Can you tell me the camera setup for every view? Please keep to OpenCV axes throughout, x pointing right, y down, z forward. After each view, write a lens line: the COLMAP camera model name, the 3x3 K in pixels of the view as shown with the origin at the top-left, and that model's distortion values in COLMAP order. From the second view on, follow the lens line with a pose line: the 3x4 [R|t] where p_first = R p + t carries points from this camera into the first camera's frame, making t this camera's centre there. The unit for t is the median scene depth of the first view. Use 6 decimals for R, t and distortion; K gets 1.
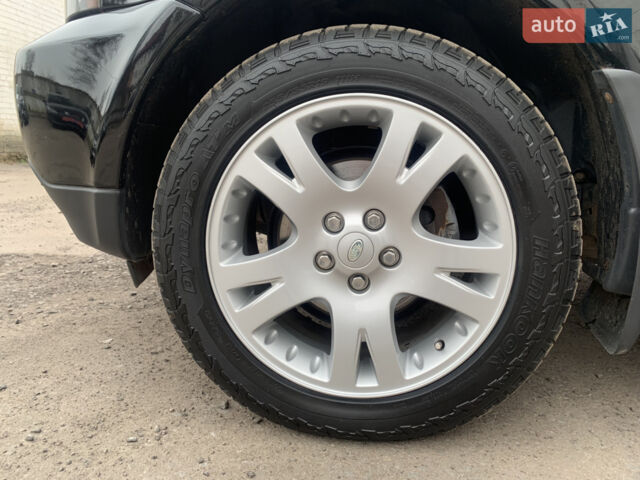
lens RADIAL K [[499.9, 0, 322.8], [0, 499.9, 241.0], [0, 0, 1]] dist [0.000786, 0.004044]
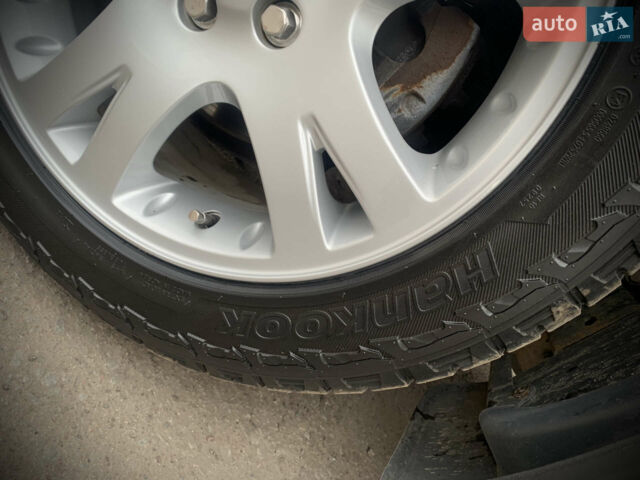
lens RADIAL K [[496.5, 0, 322.4], [0, 496.5, 227.8], [0, 0, 1]] dist [0.009353, 0.001175]
pose [[0.579630, 0.809538, 0.093154, 0.267436], [-0.803966, 0.549472, 0.227417, 0.000244], [0.132917, -0.206711, 0.969332, 0.528491]]
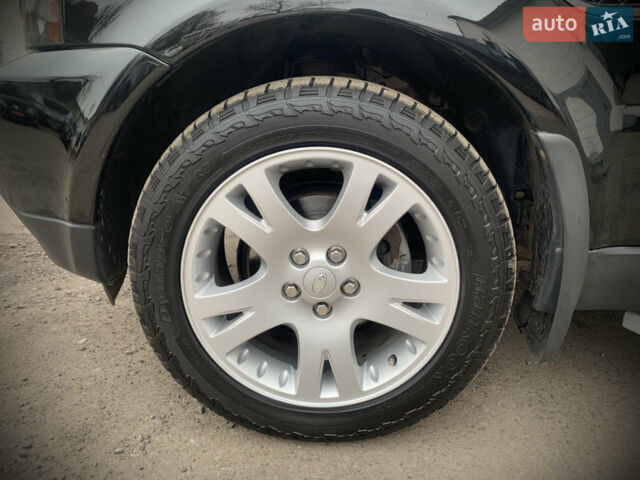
lens RADIAL K [[501.9, 0, 325.9], [0, 501.9, 234.8], [0, 0, 1]] dist [0.012298, -0.012655]
pose [[0.995971, -0.011256, 0.088963, -0.017602], [0.000149, 0.992297, 0.123879, -0.223968], [-0.089672, -0.123367, 0.988301, -0.089579]]
